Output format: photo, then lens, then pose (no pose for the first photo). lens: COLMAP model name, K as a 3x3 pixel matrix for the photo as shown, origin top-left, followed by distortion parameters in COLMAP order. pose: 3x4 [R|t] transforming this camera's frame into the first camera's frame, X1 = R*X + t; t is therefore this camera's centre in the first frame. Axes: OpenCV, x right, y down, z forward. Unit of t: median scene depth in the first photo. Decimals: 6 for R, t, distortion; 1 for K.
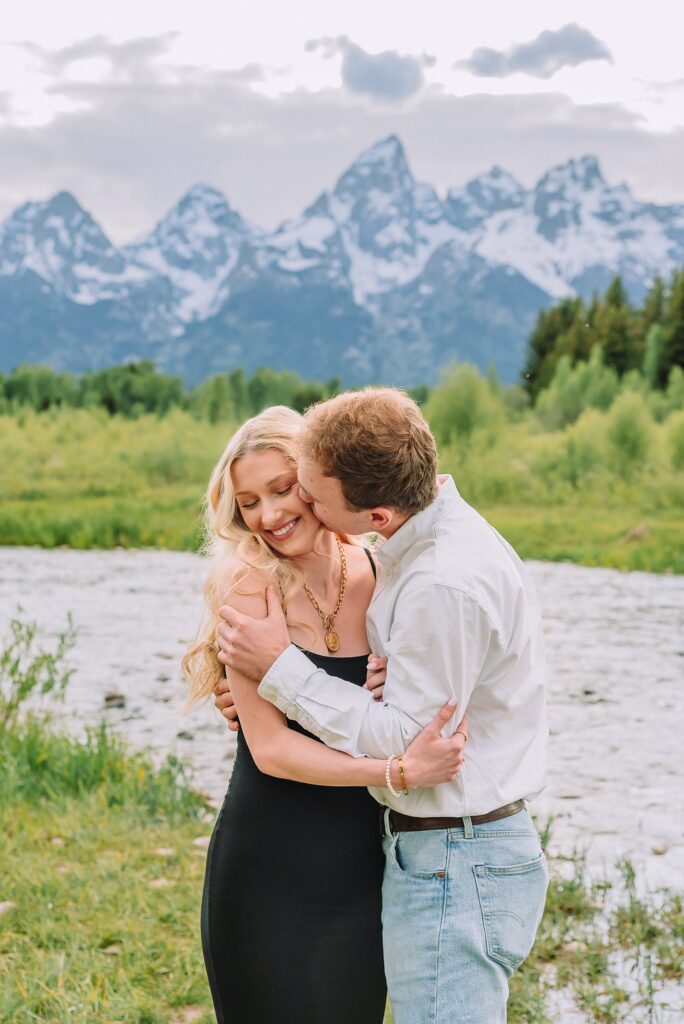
lens RADIAL K [[1479.2, 0, 354.9], [0, 1479.2, 511.1], [0, 0, 1]] dist [-0.023673, 0.000000]
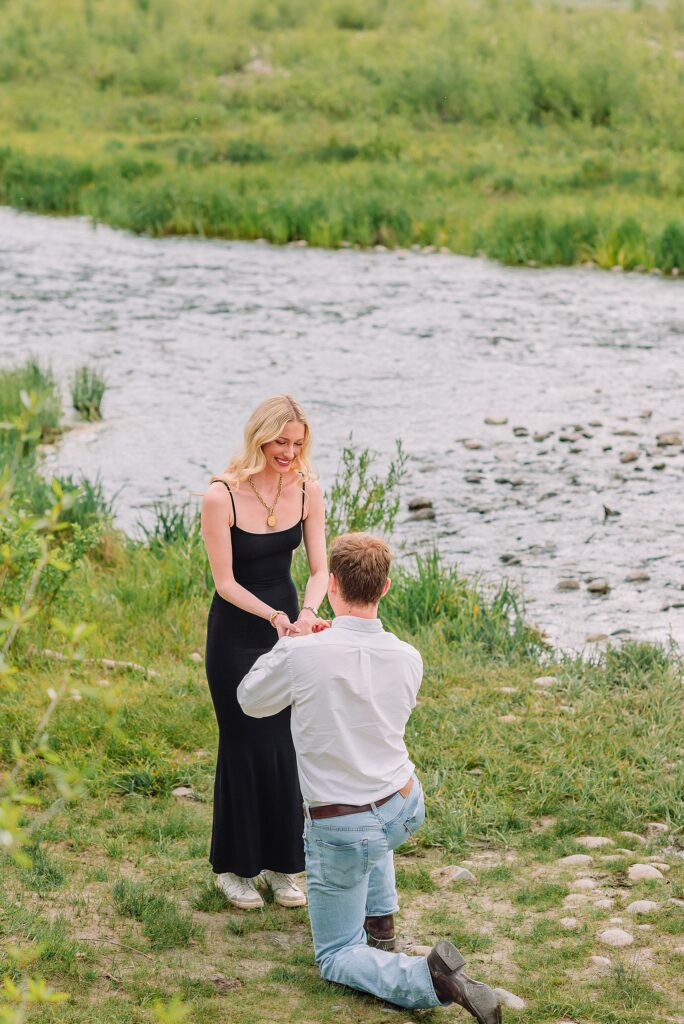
lens RADIAL K [[2507.6, 0, 343.1], [0, 2507.6, 508.2], [0, 0, 1]] dist [-0.010976, 0.000000]
pose [[0.987903, 0.024812, -0.153077, 0.013464], [-0.000186, 0.987306, 0.158827, -0.095525], [0.155075, -0.156877, 0.975367, -0.391537]]
